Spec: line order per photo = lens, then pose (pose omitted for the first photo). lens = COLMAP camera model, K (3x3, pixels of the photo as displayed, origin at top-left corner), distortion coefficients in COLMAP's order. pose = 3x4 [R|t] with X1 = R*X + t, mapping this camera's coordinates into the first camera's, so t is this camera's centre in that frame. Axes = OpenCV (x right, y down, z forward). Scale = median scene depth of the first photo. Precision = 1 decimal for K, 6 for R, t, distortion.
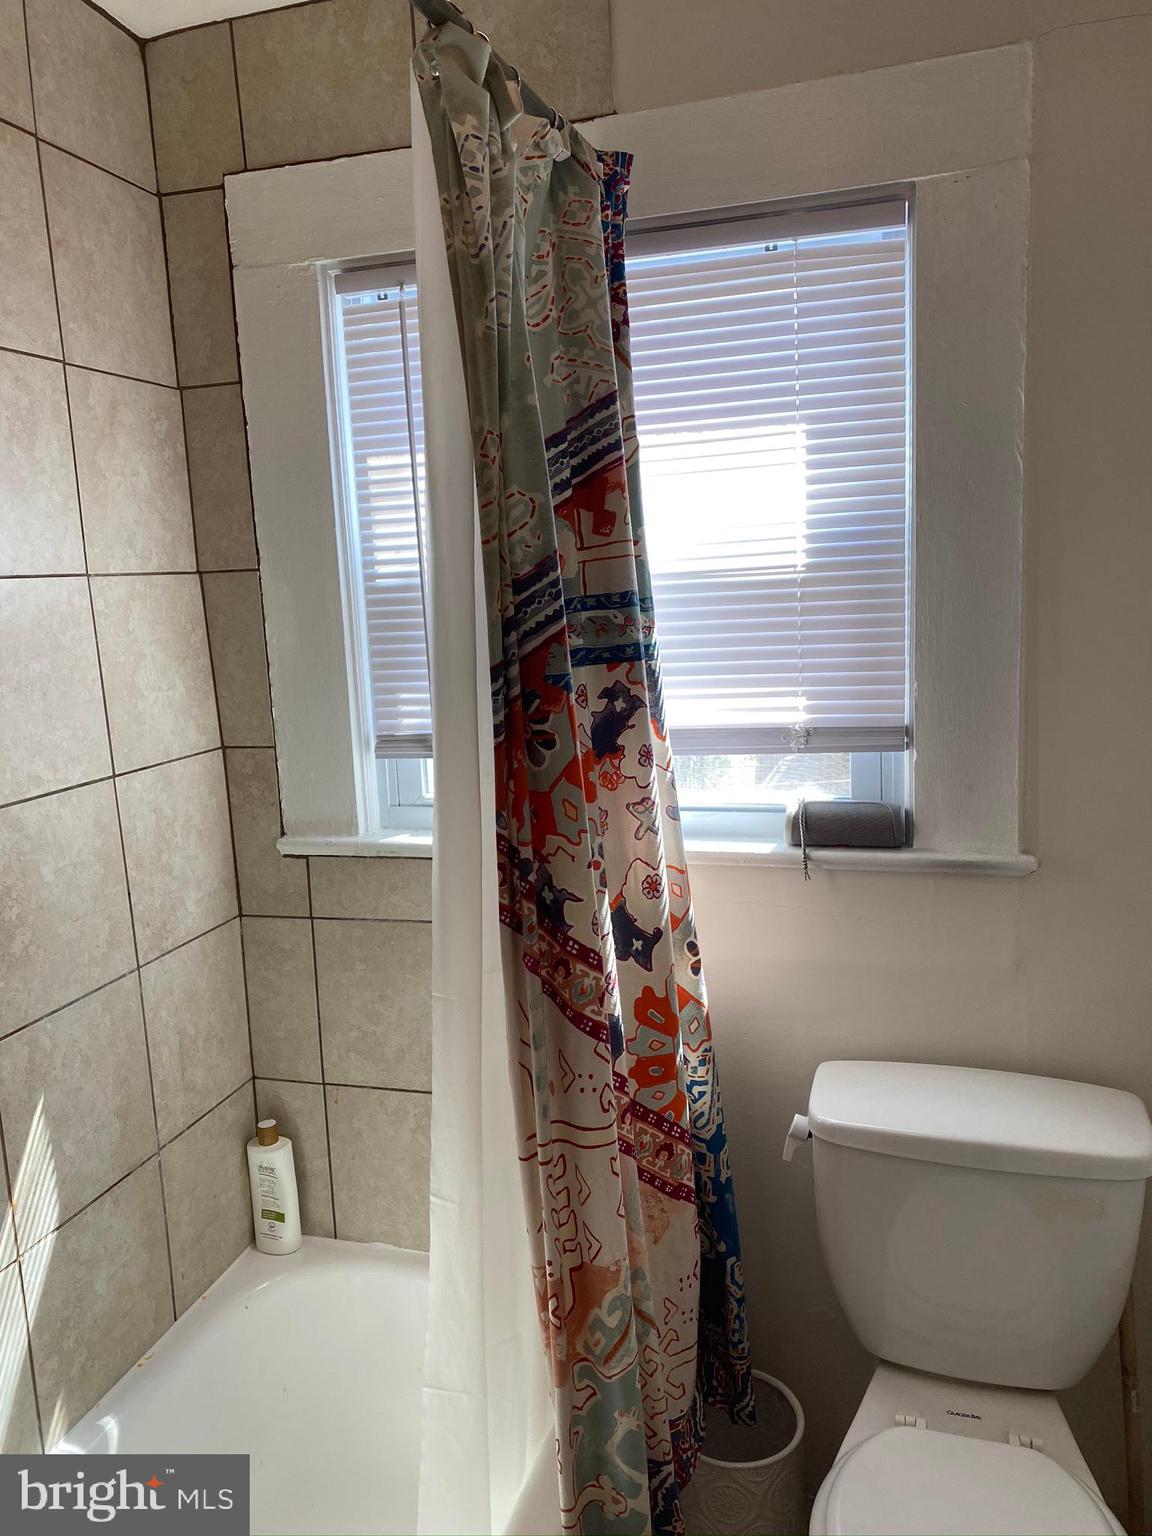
lens RADIAL K [[1144.2, 0, 577.9], [0, 1144.2, 739.6], [0, 0, 1]] dist [0.087698, -0.160964]
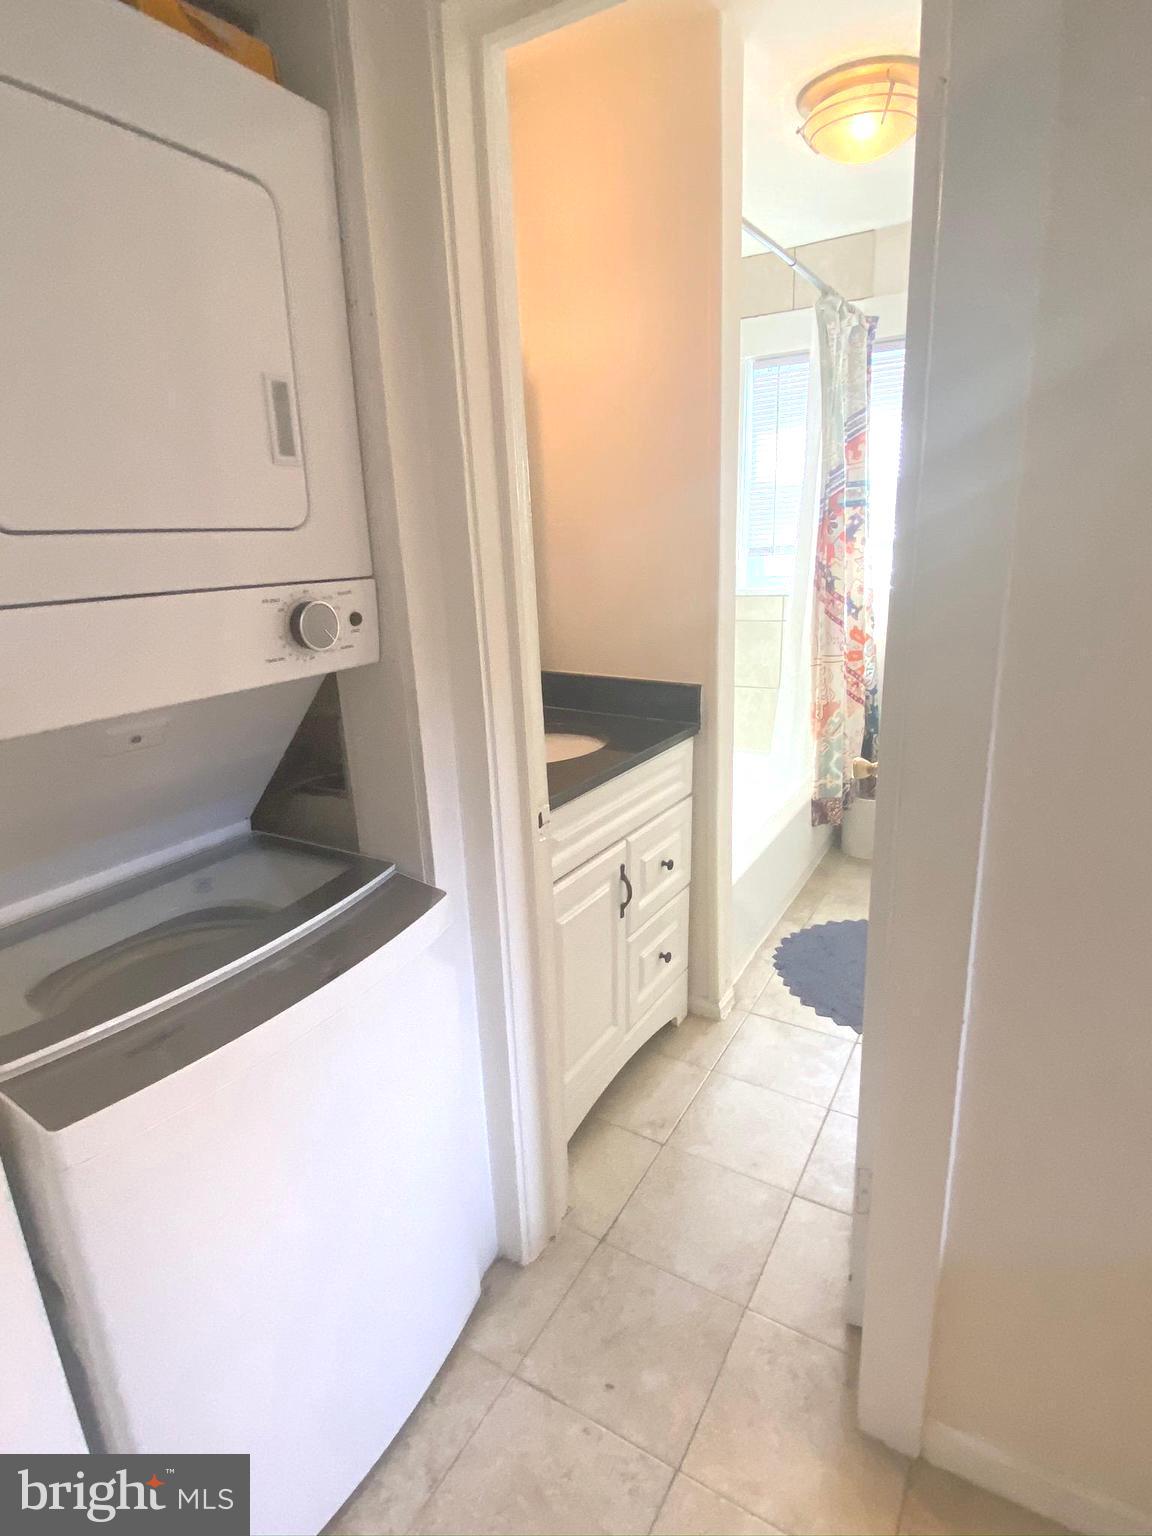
lens RADIAL K [[792.2, 0, 576.0], [0, 792.2, 768.0], [0, 0, 1]] dist [0.035020, -0.036985]
pose [[0.972431, 0.073973, -0.221146, -0.157981], [-0.042296, 0.988573, 0.144691, 0.318348], [0.229322, -0.131348, 0.964447, -1.163604]]
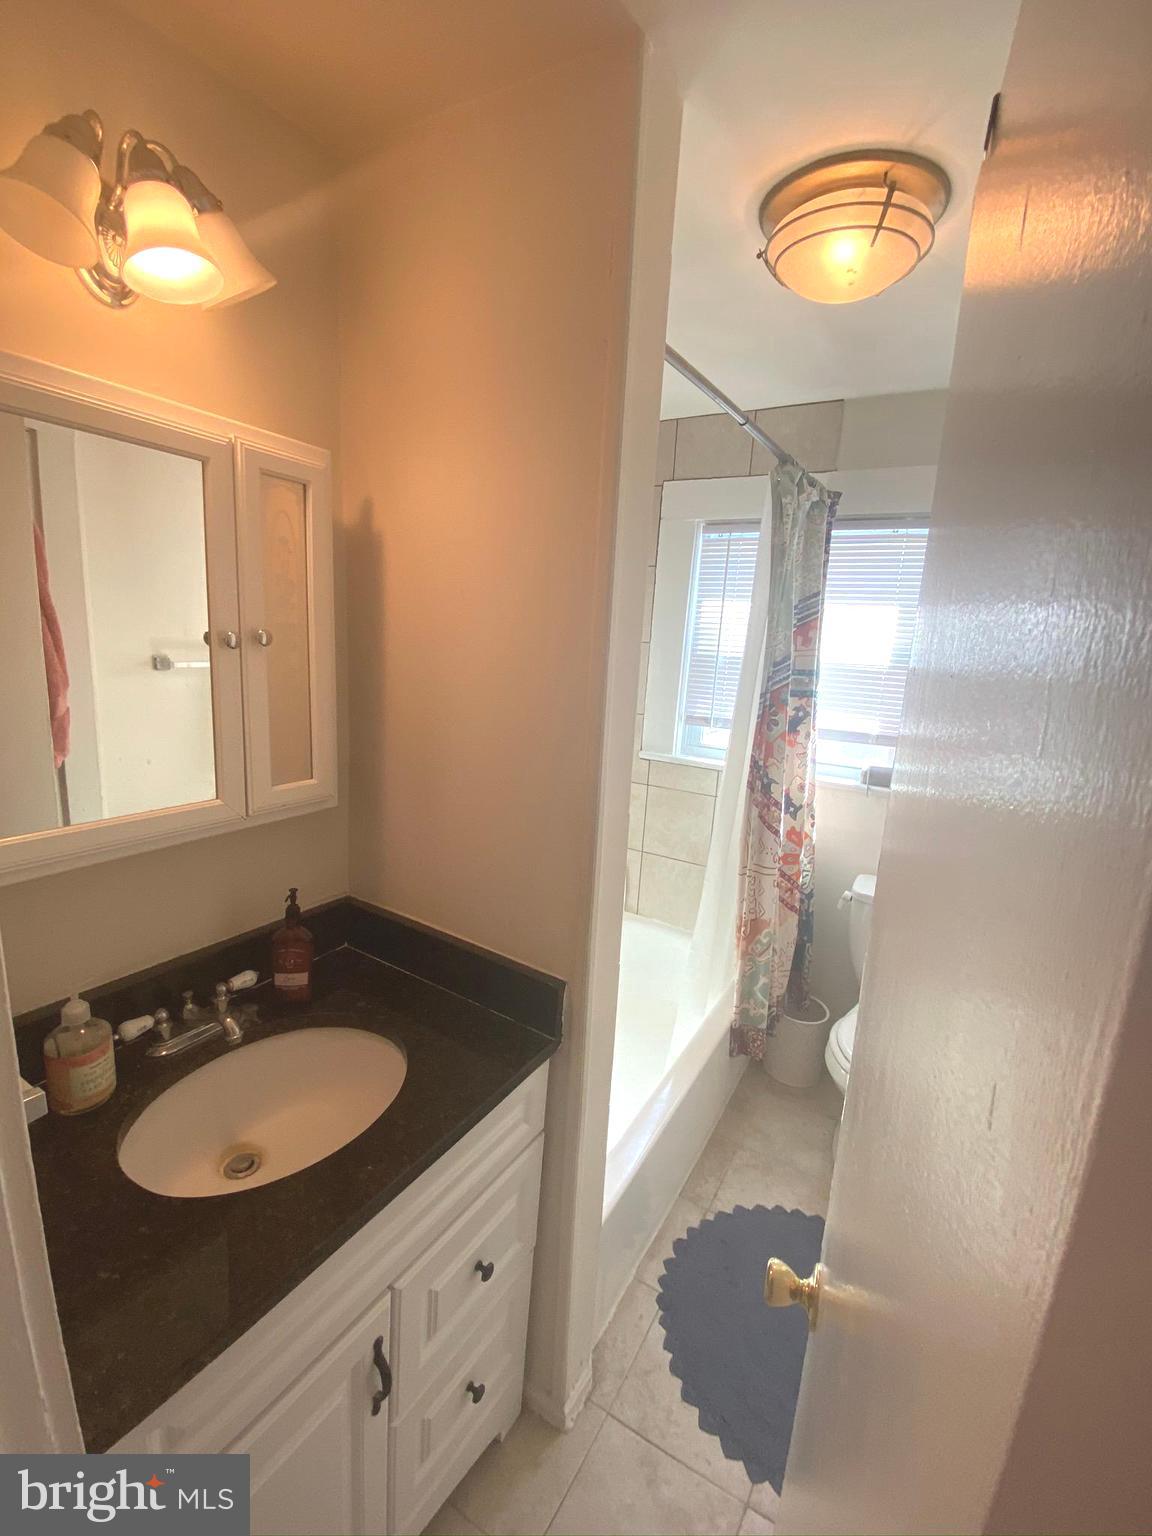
lens RADIAL K [[640.9, 0, 573.1], [0, 640.9, 761.9], [0, 0, 1]] dist [0.056012, -0.052425]
pose [[0.964687, 0.147136, -0.218471, -0.121781], [-0.135468, 0.988477, 0.067541, 0.045897], [0.225891, -0.035560, 0.973503, -0.503793]]
